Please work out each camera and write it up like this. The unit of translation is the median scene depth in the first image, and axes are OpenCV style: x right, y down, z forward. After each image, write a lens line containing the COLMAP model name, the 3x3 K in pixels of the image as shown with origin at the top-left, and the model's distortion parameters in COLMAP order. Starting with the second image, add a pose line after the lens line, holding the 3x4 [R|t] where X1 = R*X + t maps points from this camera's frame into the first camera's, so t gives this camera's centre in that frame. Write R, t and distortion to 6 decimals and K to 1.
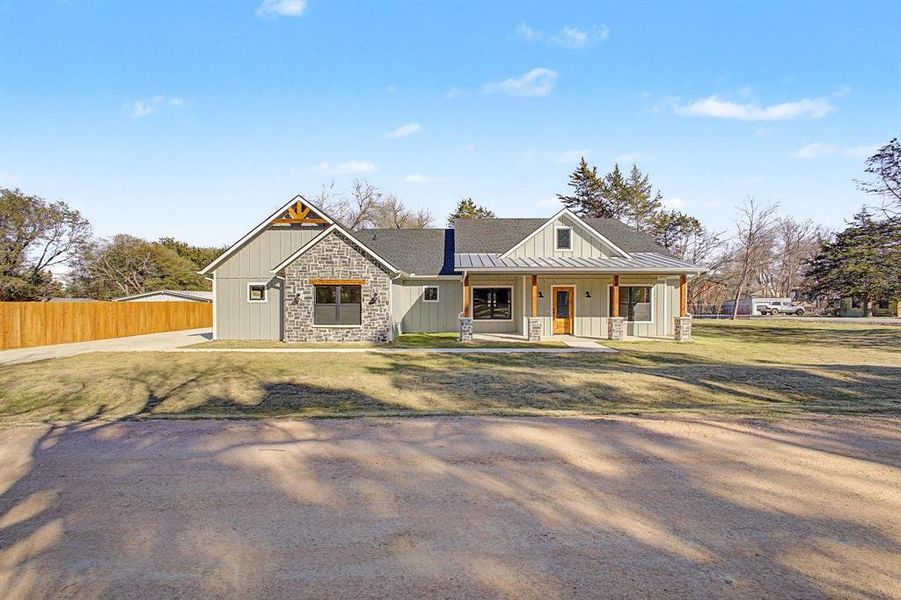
lens RADIAL K [[380.5, 0, 455.1], [0, 380.5, 300.4], [0, 0, 1]] dist [-0.012798, 0.000314]
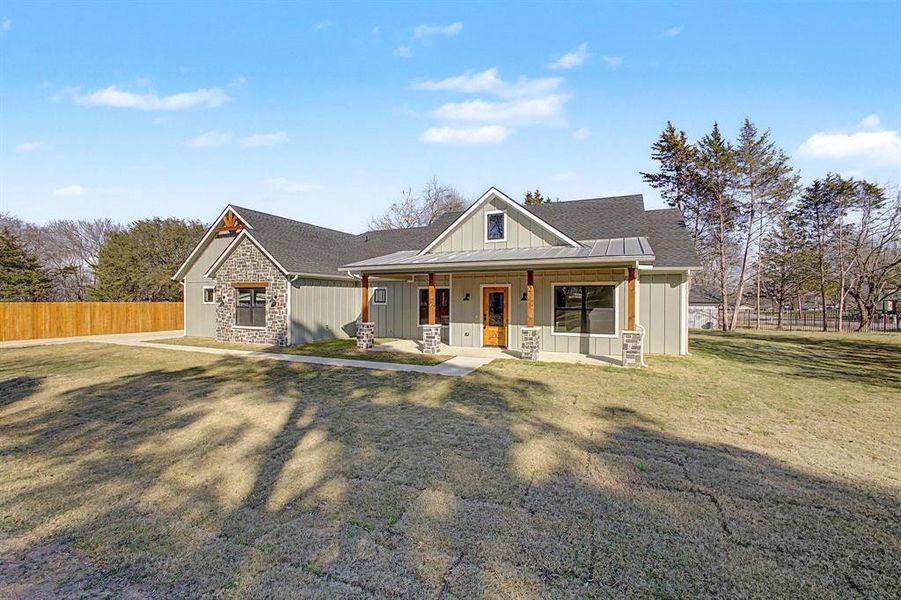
lens RADIAL K [[380.5, 0, 455.1], [0, 380.5, 300.4], [0, 0, 1]] dist [-0.012798, 0.000314]
pose [[0.918422, 0.003461, -0.395587, 0.522580], [-0.005492, 0.999977, -0.004002, -0.004037], [0.395564, 0.005848, 0.918420, 0.235969]]
